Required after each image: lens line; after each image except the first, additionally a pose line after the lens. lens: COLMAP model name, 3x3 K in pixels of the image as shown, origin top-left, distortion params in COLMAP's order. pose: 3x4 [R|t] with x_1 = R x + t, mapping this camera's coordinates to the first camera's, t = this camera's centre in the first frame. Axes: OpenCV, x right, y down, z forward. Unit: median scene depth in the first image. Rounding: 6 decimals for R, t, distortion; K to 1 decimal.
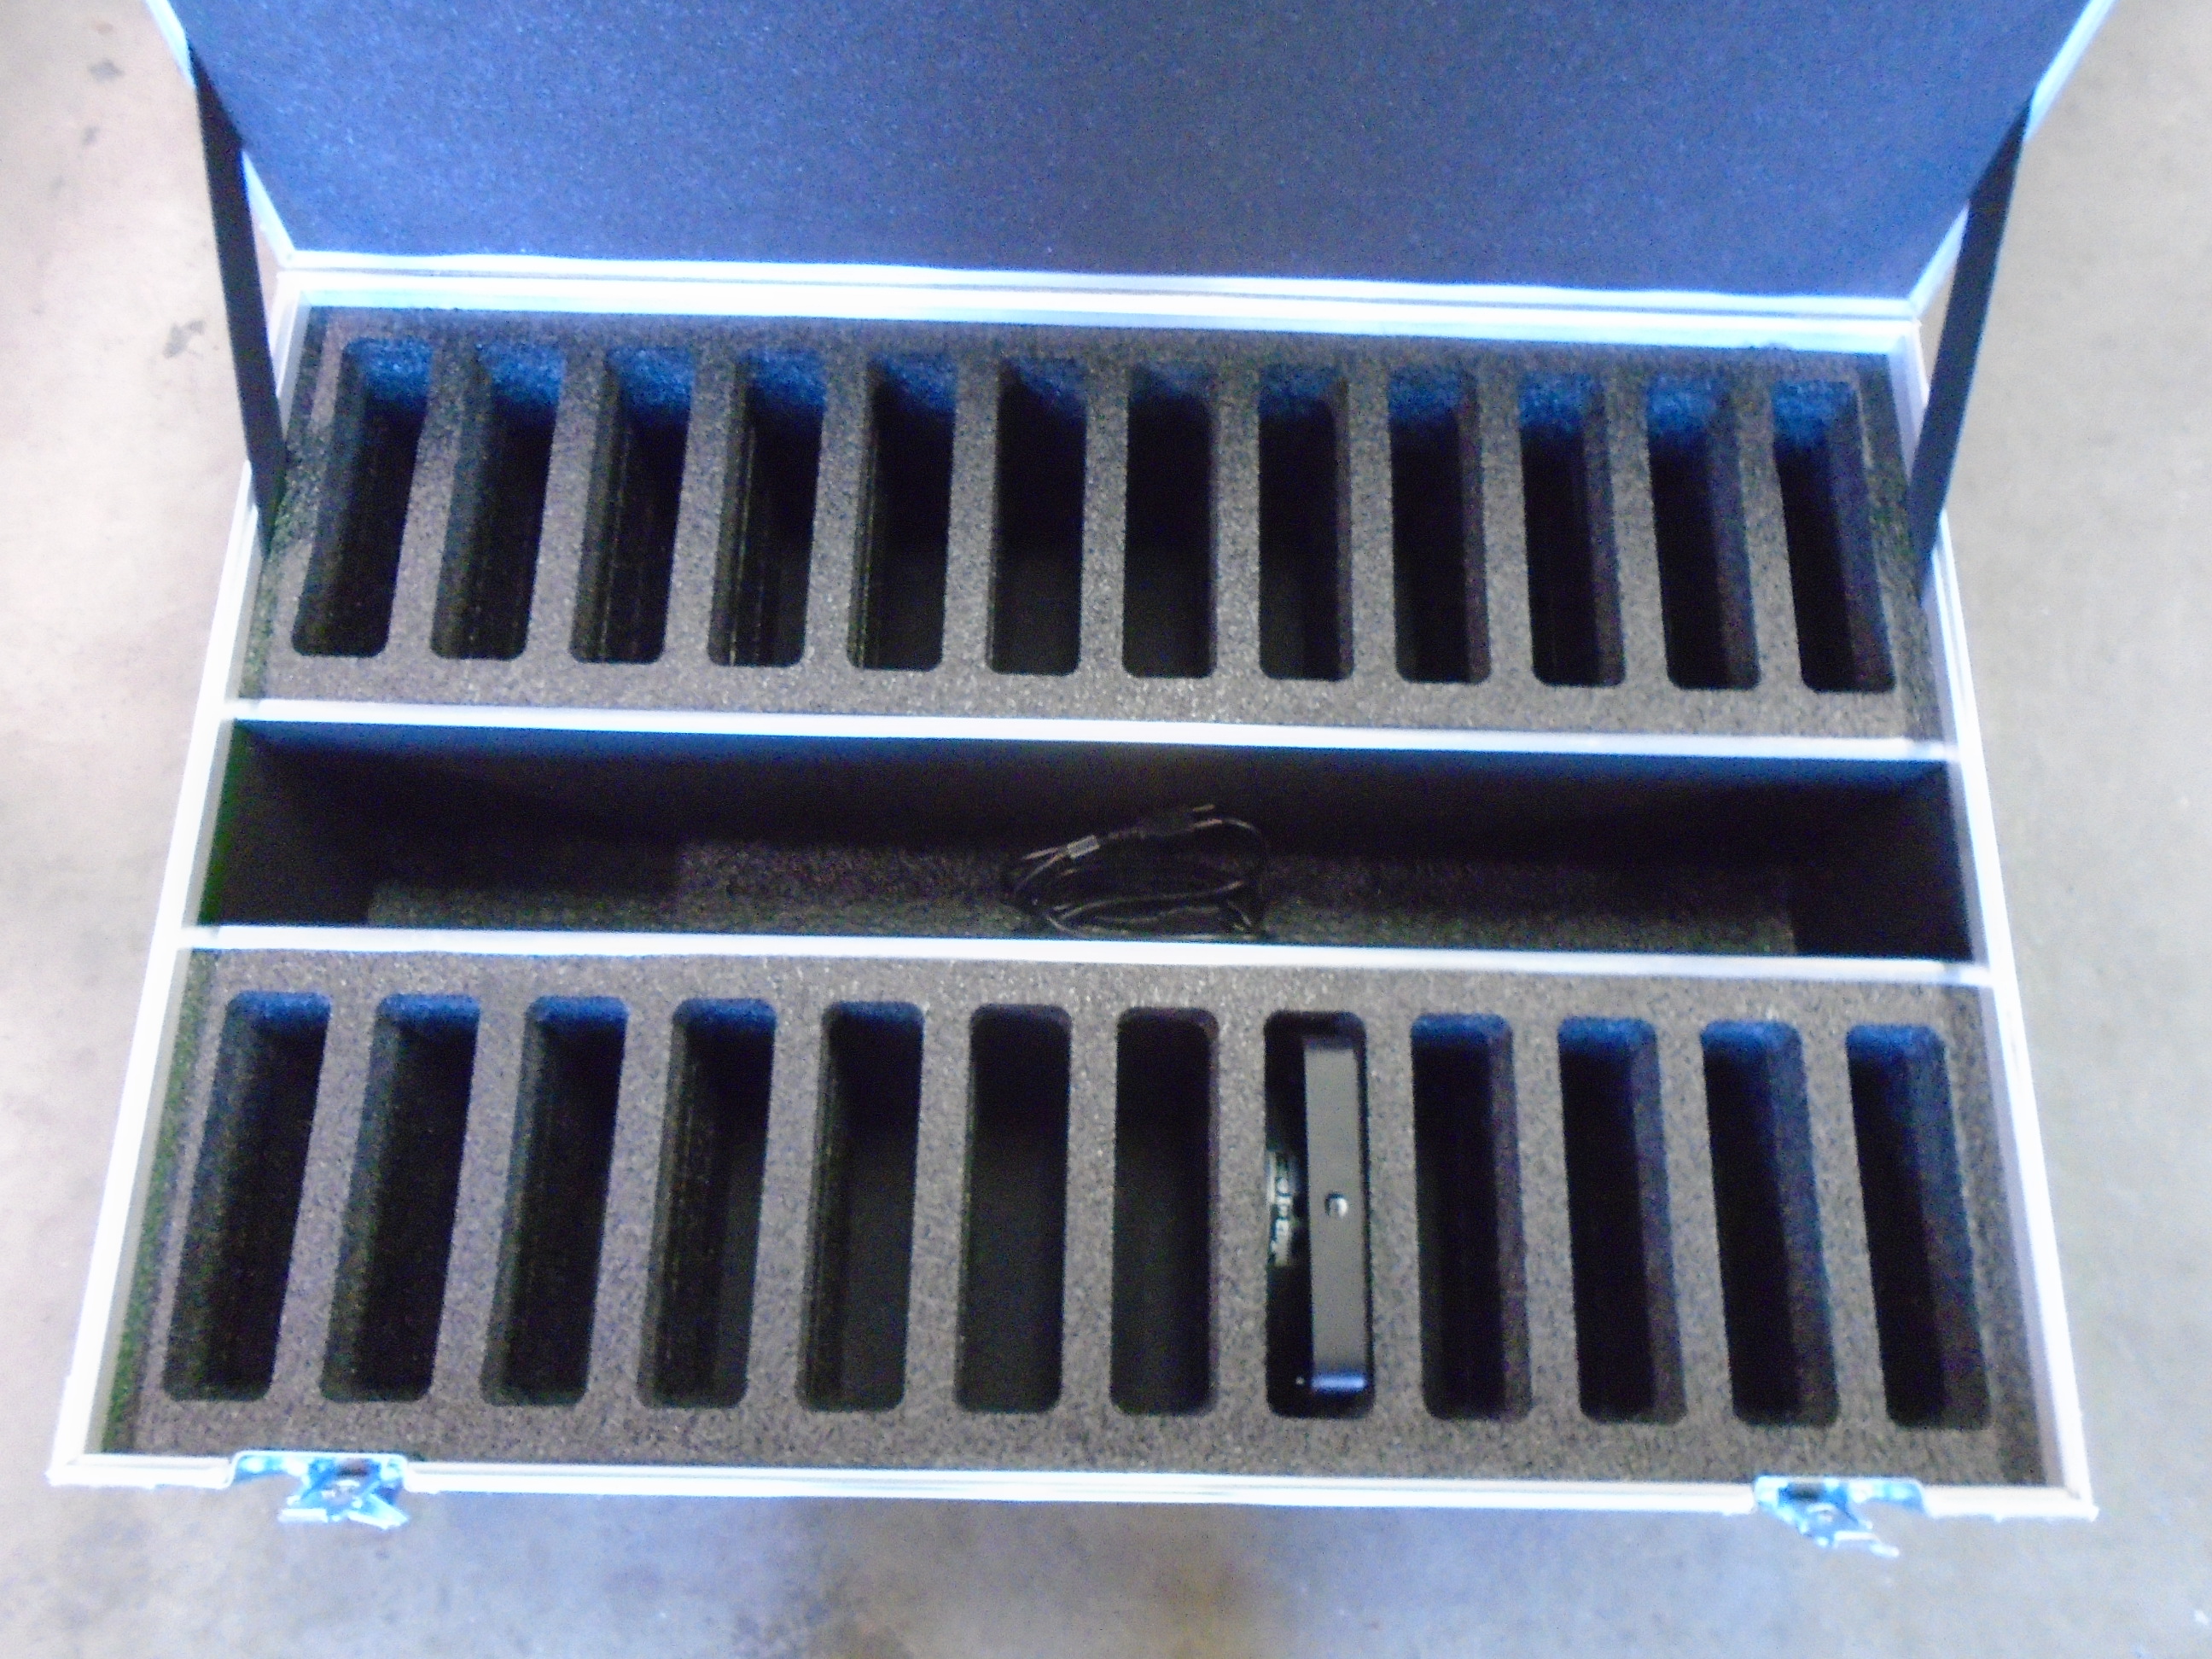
lens RADIAL K [[1710.5, 0, 1100.2], [0, 1710.5, 820.5], [0, 0, 1]] dist [-0.016459, 0.008541]
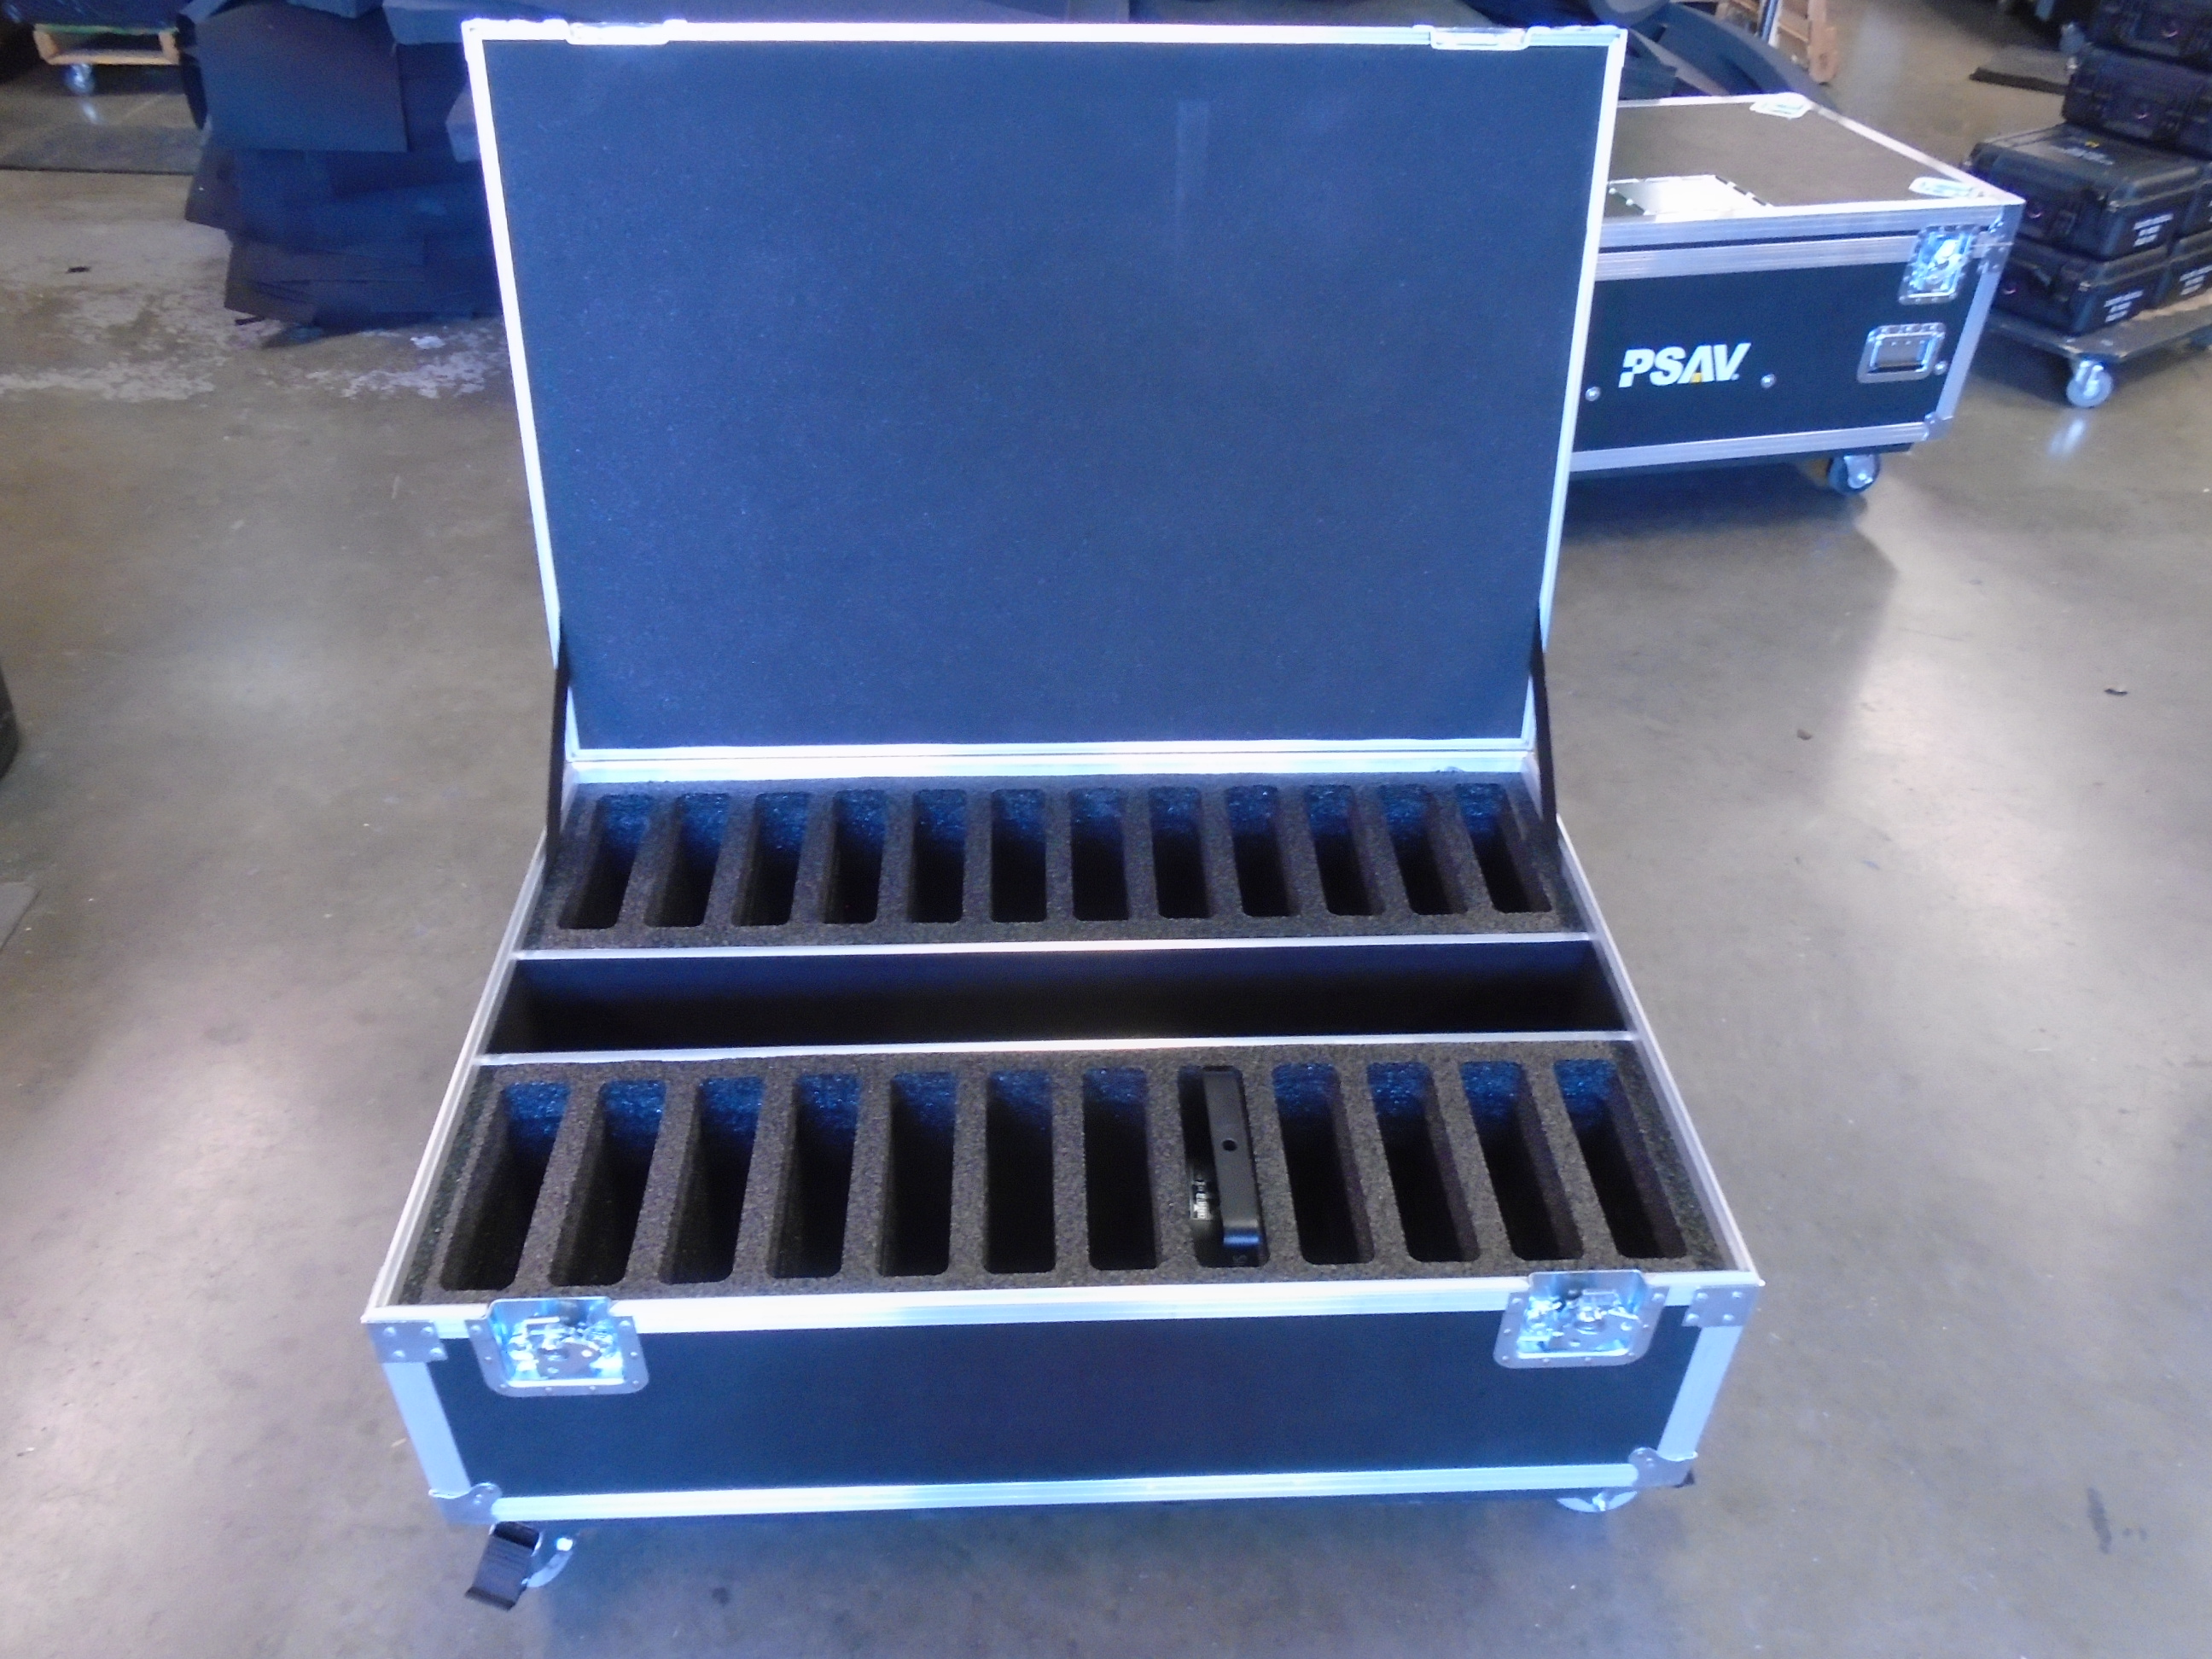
lens RADIAL K [[1710.5, 0, 1100.0], [0, 1710.5, 818.4], [0, 0, 1]] dist [-0.016459, 0.008541]
pose [[0.998259, -0.043513, 0.039825, -0.023871], [0.058592, 0.809427, -0.584290, 0.786086], [-0.006811, 0.585606, 0.810567, -0.366741]]
